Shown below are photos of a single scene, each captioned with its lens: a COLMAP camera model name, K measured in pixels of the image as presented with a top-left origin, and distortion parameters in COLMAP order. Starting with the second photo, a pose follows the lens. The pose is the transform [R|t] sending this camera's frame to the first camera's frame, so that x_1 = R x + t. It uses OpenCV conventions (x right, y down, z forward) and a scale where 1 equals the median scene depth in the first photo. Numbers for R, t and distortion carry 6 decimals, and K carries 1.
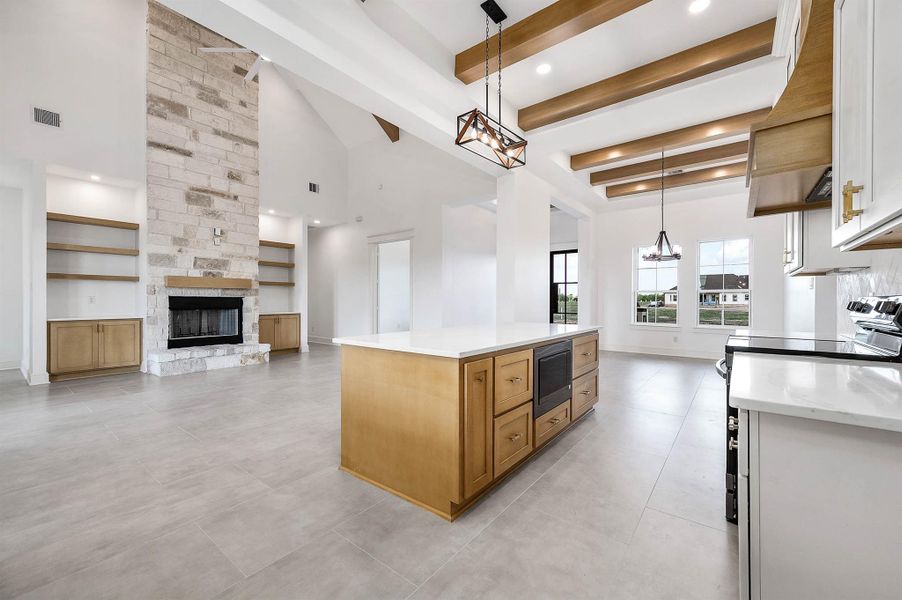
lens RADIAL K [[360.9, 0, 450.4], [0, 360.9, 304.2], [0, 0, 1]] dist [0.001034, 0.000321]
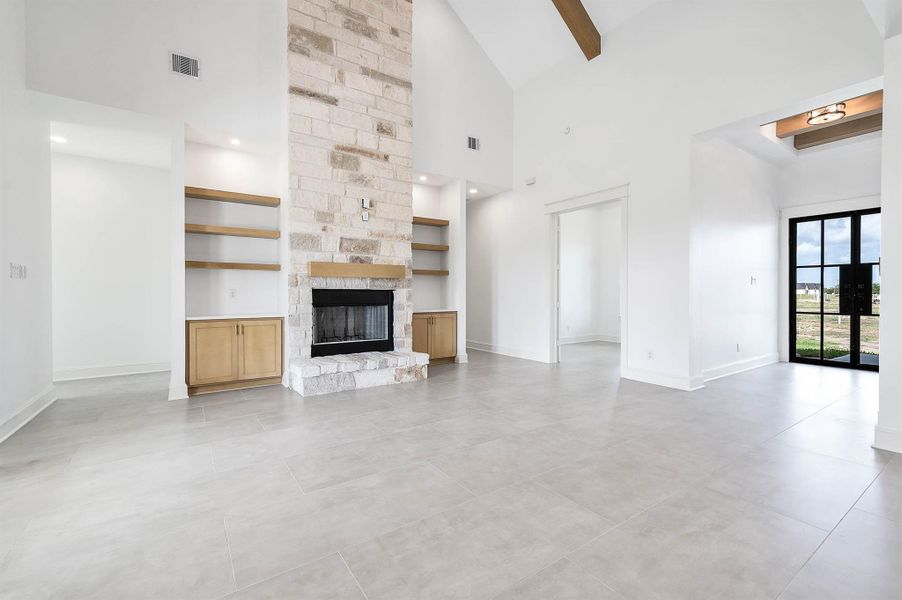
lens RADIAL K [[389.9, 0, 451.0], [0, 389.9, 300.0], [0, 0, 1]] dist [-0.000352, -0.000160]
pose [[0.953161, 0.002811, -0.302450, -0.234212], [-0.000935, 0.999979, 0.006349, -0.003675], [0.302461, -0.005769, 0.953144, 0.283297]]
